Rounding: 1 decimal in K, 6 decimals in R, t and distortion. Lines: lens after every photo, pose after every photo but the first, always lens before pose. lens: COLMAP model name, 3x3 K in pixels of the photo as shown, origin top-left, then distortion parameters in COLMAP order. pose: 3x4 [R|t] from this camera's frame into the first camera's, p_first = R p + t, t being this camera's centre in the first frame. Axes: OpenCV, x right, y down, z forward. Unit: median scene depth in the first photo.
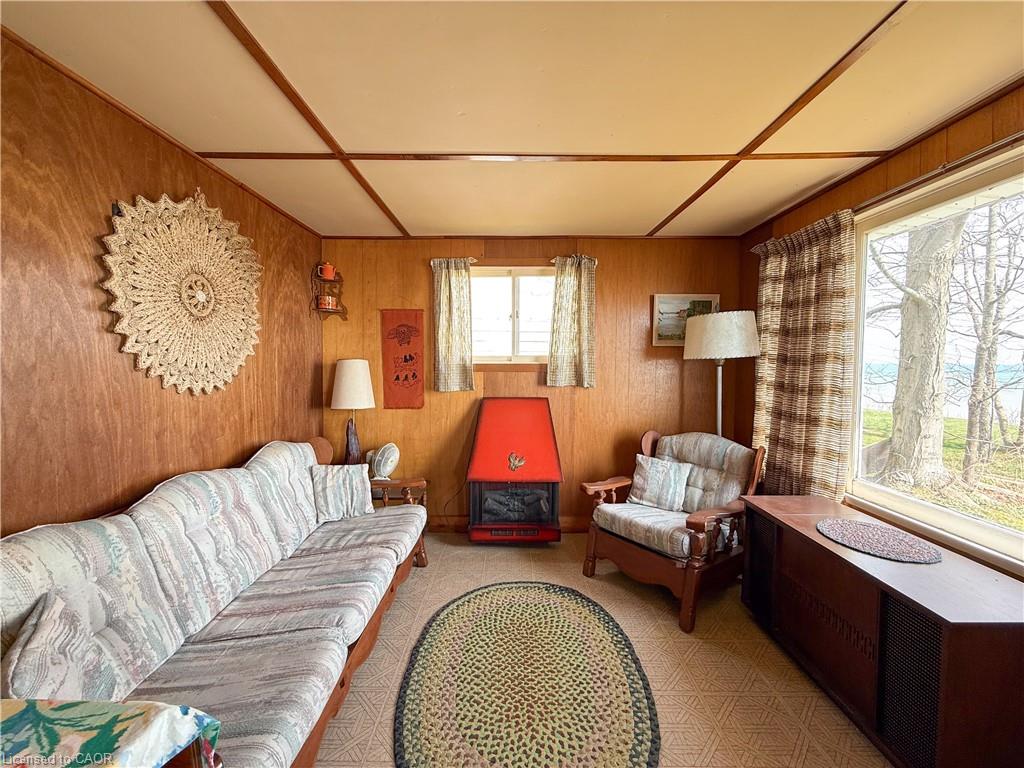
lens RADIAL K [[409.4, 0, 509.7], [0, 409.4, 383.4], [0, 0, 1]] dist [0.001806, -0.000763]
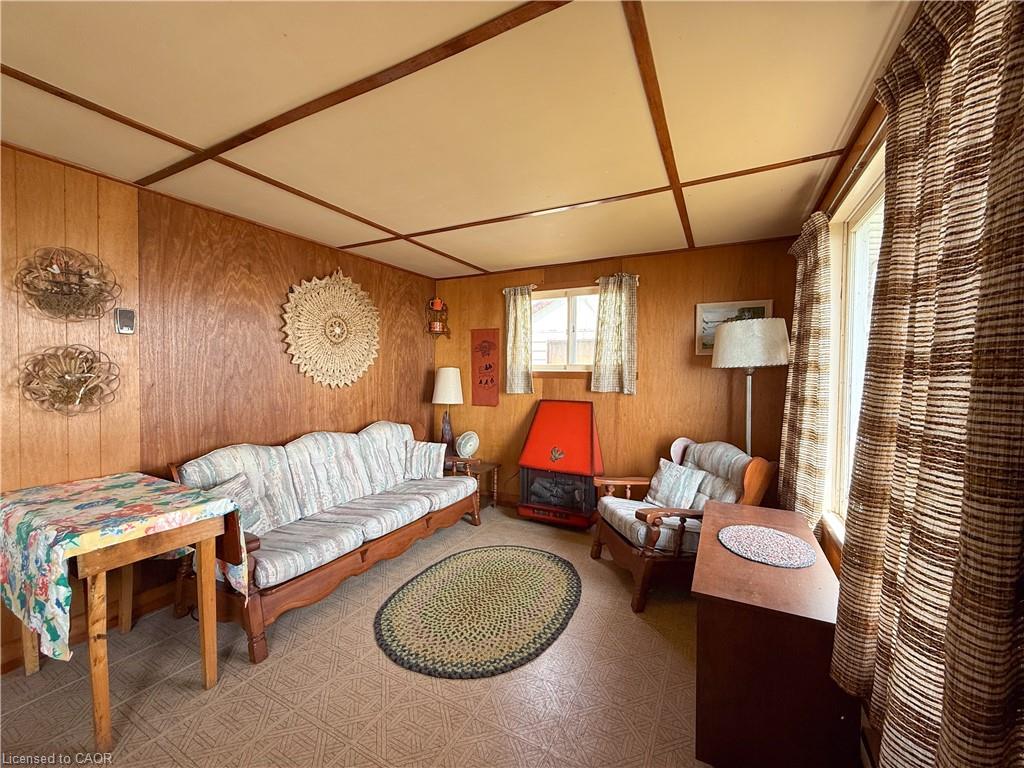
lens RADIAL K [[409.4, 0, 507.0], [0, 409.4, 381.9], [0, 0, 1]] dist [0.001806, -0.000763]
pose [[0.888582, 0.018212, -0.458357, 0.478131], [-0.029454, 0.999415, -0.017390, 0.007775], [0.457772, 0.028953, 0.888598, -0.133884]]
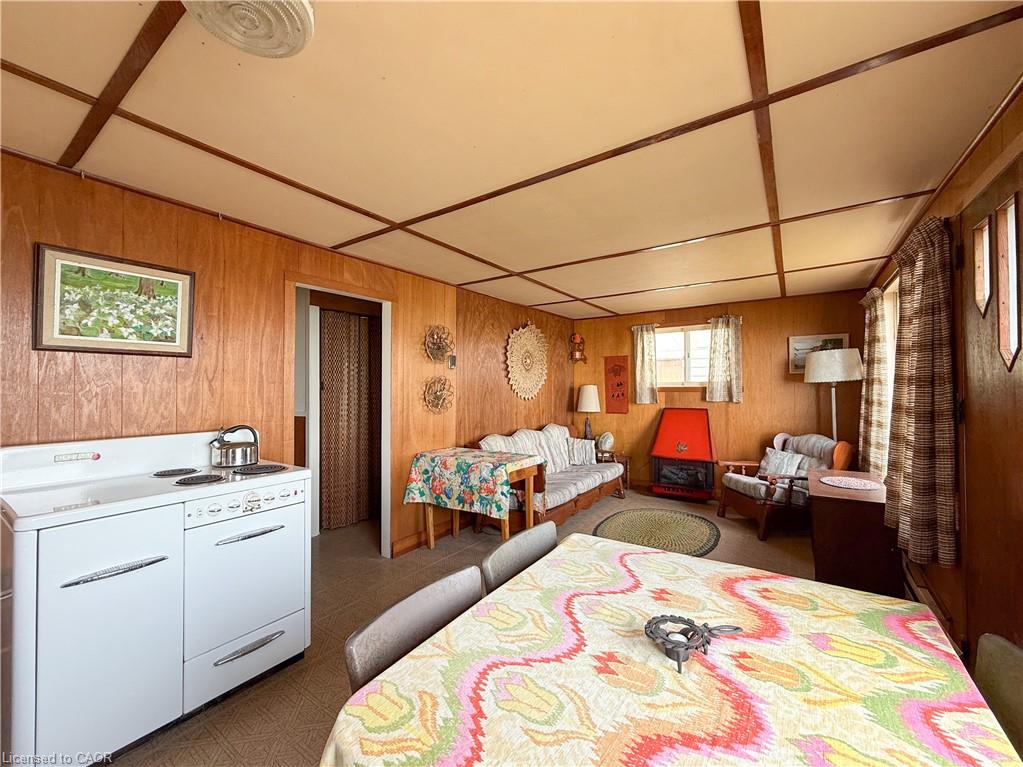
lens RADIAL K [[409.0, 0, 510.3], [0, 409.0, 381.9], [0, 0, 1]] dist [0.001806, -0.000763]
pose [[0.825750, -0.014670, -0.563846, 0.418110], [-0.020843, 0.998185, -0.056496, 0.043406], [0.563651, 0.058404, 0.823946, -0.824670]]
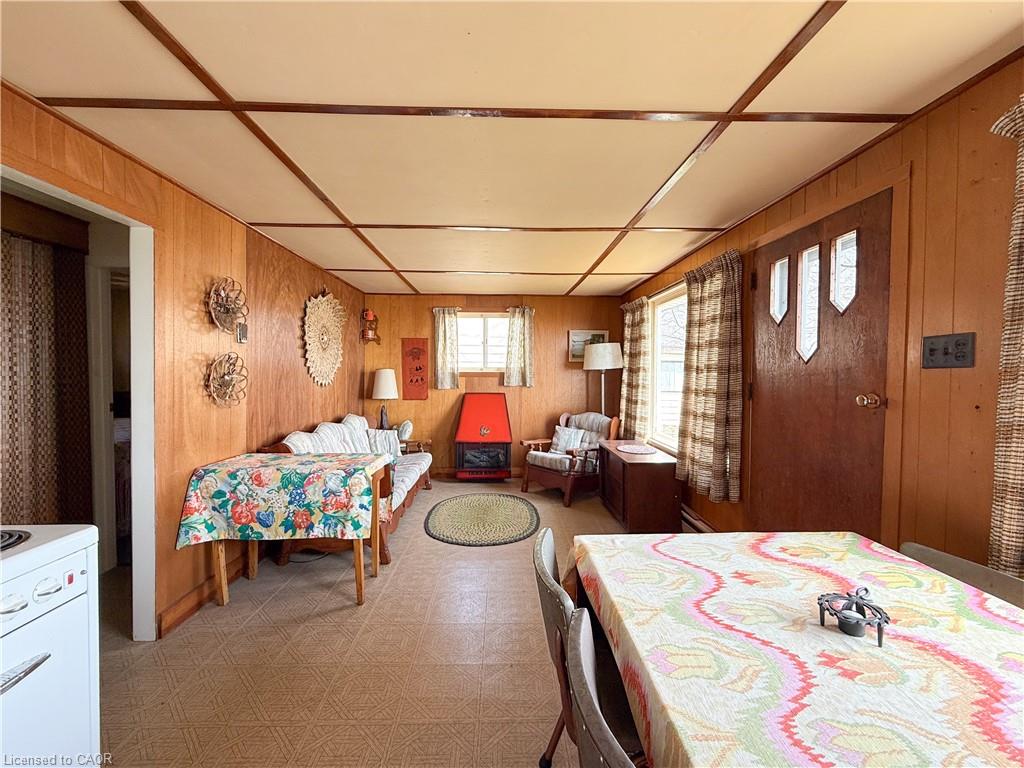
lens RADIAL K [[422.8, 0, 507.8], [0, 422.8, 382.1], [0, 0, 1]] dist [-0.007446, 0.002806]
pose [[0.999526, 0.002683, 0.030679, 0.063510], [-0.001853, 0.999633, -0.027043, 0.044245], [-0.030740, 0.026973, 0.999163, -0.812676]]
